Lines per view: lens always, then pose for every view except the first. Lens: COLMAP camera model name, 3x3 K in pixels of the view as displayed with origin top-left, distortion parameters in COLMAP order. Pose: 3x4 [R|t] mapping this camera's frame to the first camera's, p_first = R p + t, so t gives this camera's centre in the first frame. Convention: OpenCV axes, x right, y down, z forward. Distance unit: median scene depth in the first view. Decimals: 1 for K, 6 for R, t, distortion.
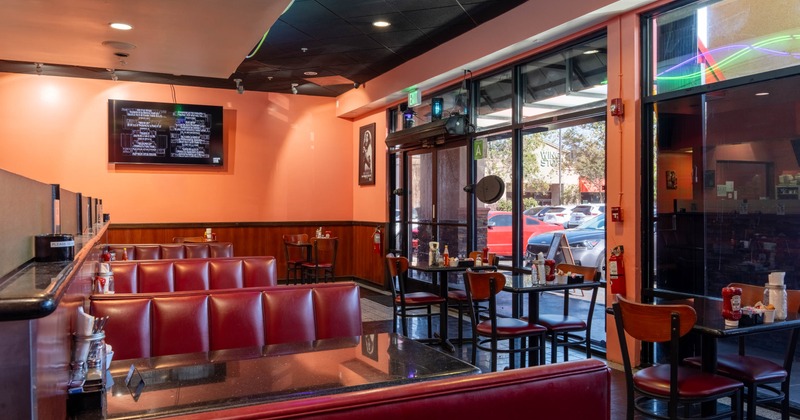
lens RADIAL K [[615.4, 0, 399.2], [0, 615.4, 208.7], [0, 0, 1]] dist [-0.019602, -0.004931]
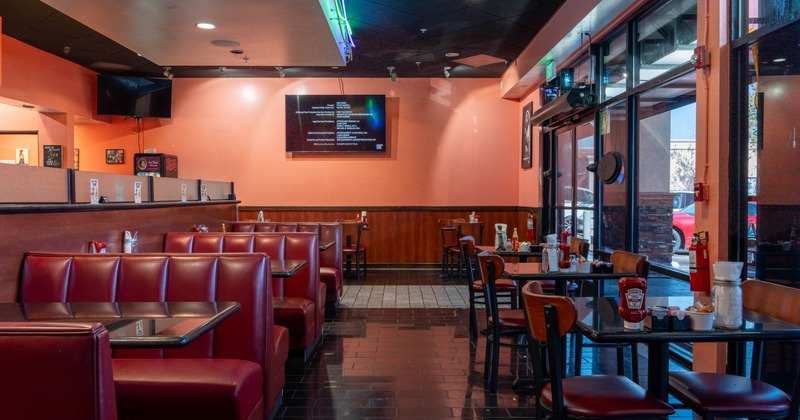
lens RADIAL K [[615.4, 0, 397.9], [0, 615.4, 210.8], [0, 0, 1]] dist [-0.019602, -0.004931]
pose [[0.909452, 0.010378, -0.415679, 0.174343], [-0.002283, 0.999798, 0.019967, 0.009666], [0.415802, -0.017210, 0.909292, 0.059448]]
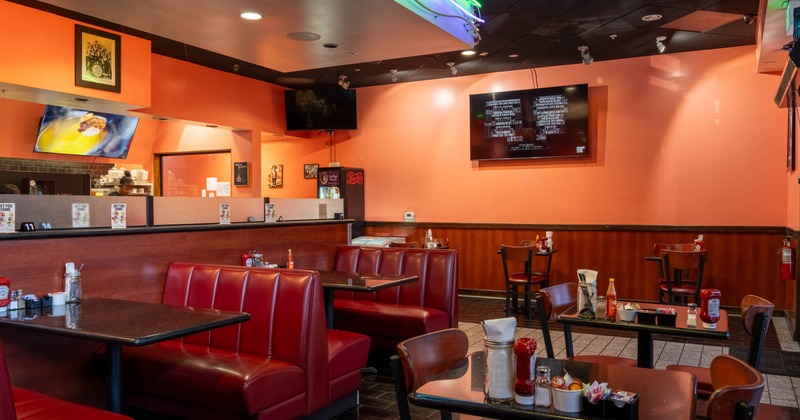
lens RADIAL K [[615.4, 0, 393.7], [0, 615.4, 211.6], [0, 0, 1]] dist [-0.019602, -0.004931]
pose [[0.593018, 0.007319, -0.805156, 0.230141], [-0.001662, 0.999968, 0.007865, -0.001242], [0.805187, -0.003326, 0.593011, 0.314378]]
